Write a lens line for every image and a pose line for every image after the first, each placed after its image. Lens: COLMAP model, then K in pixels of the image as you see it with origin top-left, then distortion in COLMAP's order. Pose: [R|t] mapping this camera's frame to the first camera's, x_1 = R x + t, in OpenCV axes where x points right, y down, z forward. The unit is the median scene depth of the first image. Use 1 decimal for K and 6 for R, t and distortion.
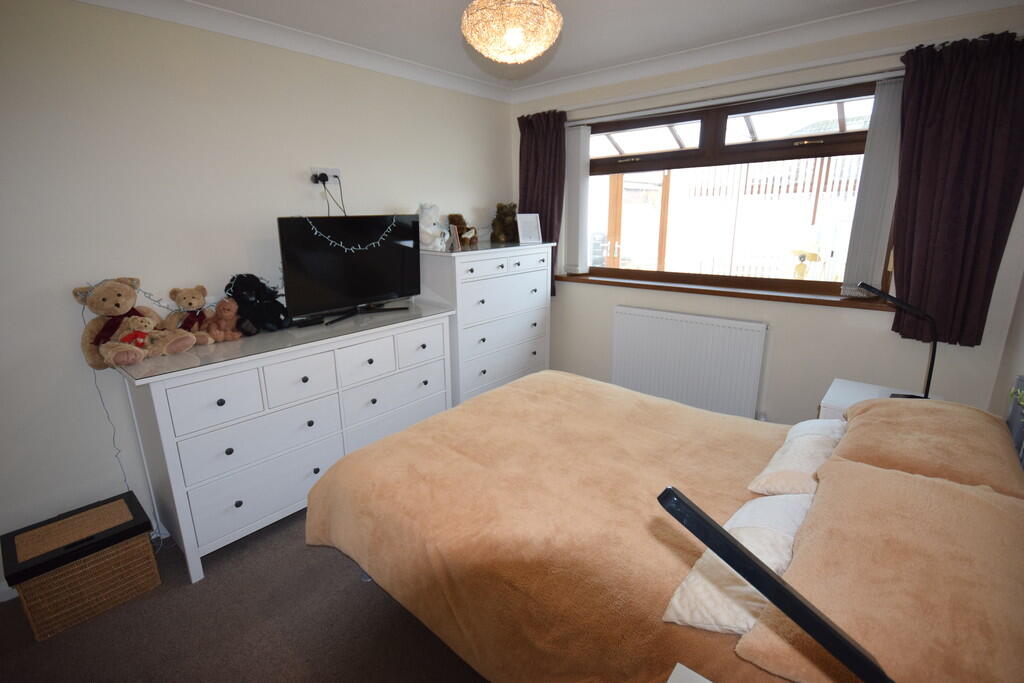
lens RADIAL K [[473.1, 0, 512.0], [0, 473.1, 341.5], [0, 0, 1]] dist [0.001675, 0.001188]
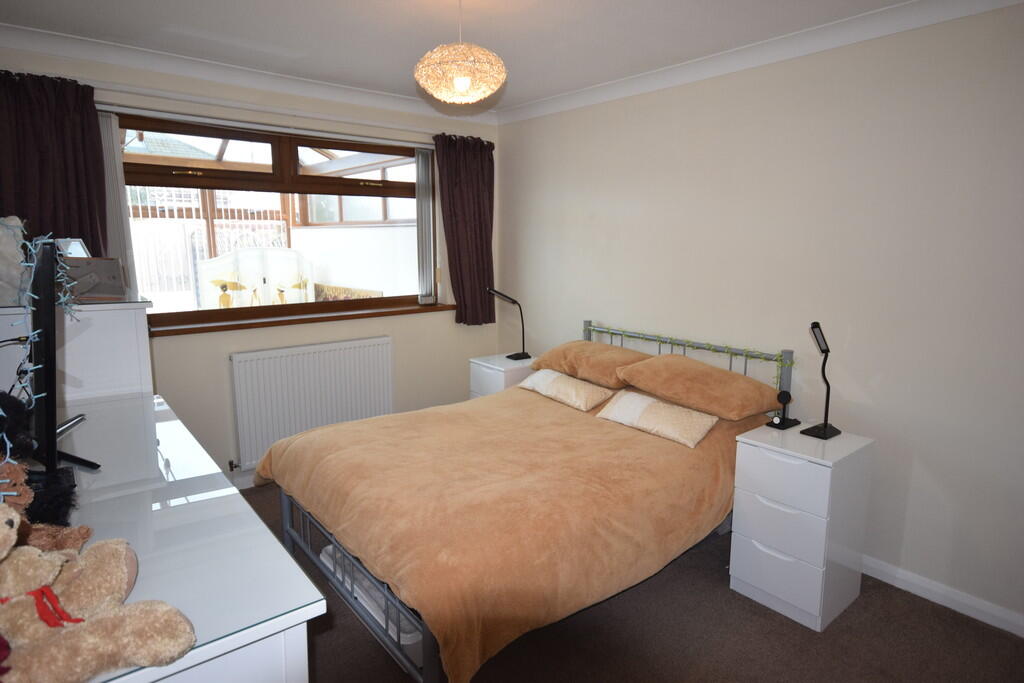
lens RADIAL K [[569.0, 0, 512.0], [0, 569.0, 341.5], [0, 0, 1]] dist [-0.008017, -0.000902]
pose [[0.181743, -0.159940, 0.970252, -0.659167], [0.248267, 0.962183, 0.112106, -0.094515], [-0.951490, 0.220507, 0.214577, 0.382750]]
